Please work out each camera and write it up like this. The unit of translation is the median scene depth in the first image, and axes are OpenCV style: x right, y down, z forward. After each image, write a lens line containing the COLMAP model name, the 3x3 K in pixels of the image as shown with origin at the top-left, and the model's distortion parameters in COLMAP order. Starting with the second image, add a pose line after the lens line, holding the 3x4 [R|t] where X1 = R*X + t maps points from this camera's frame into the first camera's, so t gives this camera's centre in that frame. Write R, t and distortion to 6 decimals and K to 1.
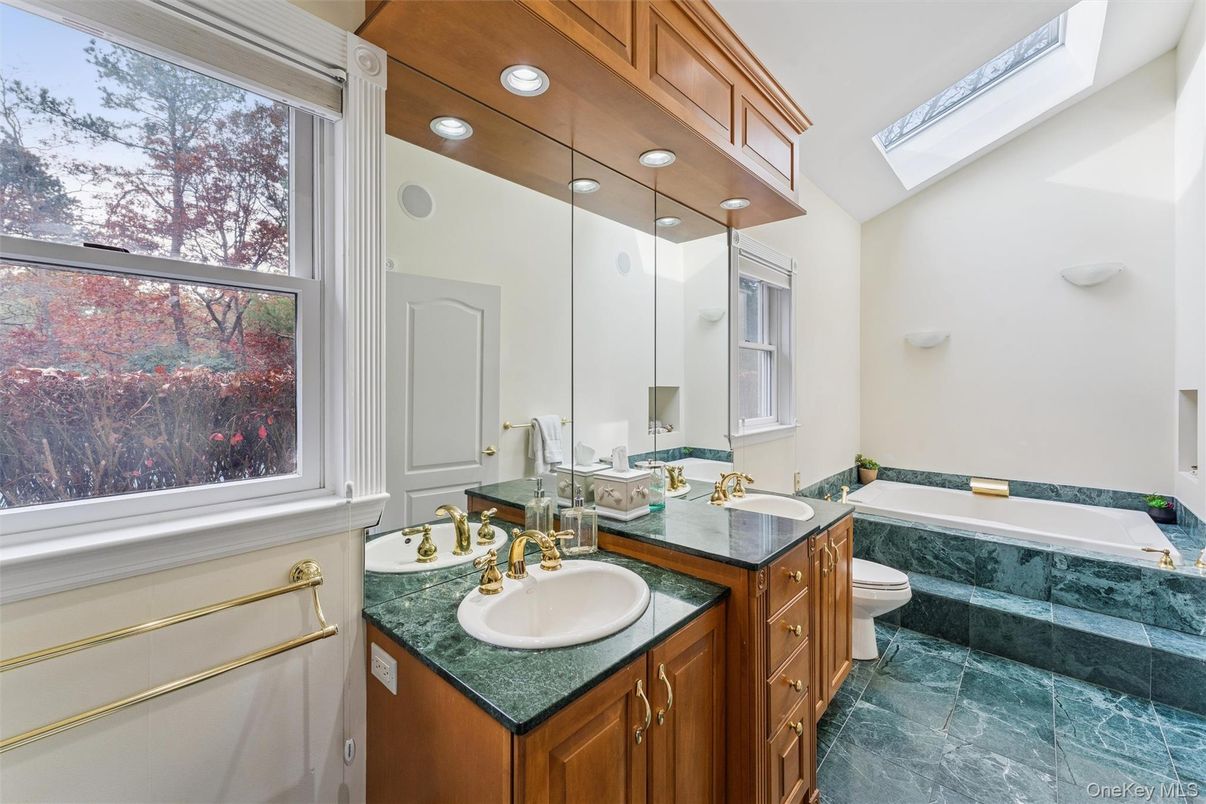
lens RADIAL K [[483.4, 0, 619.3], [0, 483.4, 385.0], [0, 0, 1]] dist [0.000411, 0.000013]
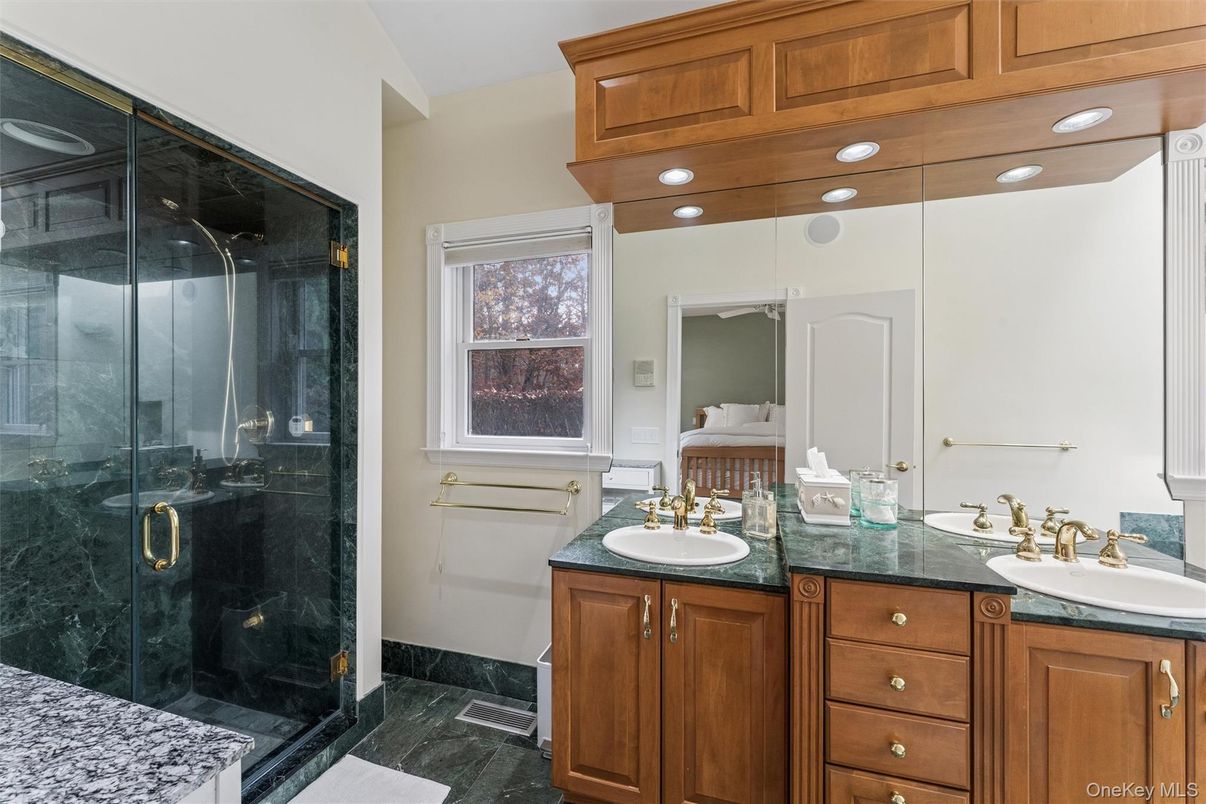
lens RADIAL K [[483.4, 0, 600.2], [0, 483.4, 400.5], [0, 0, 1]] dist [0.000411, 0.000013]
pose [[0.412887, 0.002036, -0.910780, 0.872411], [-0.001516, 0.999998, 0.001548, 0.019977], [0.910781, 0.000741, 0.412889, 0.189147]]
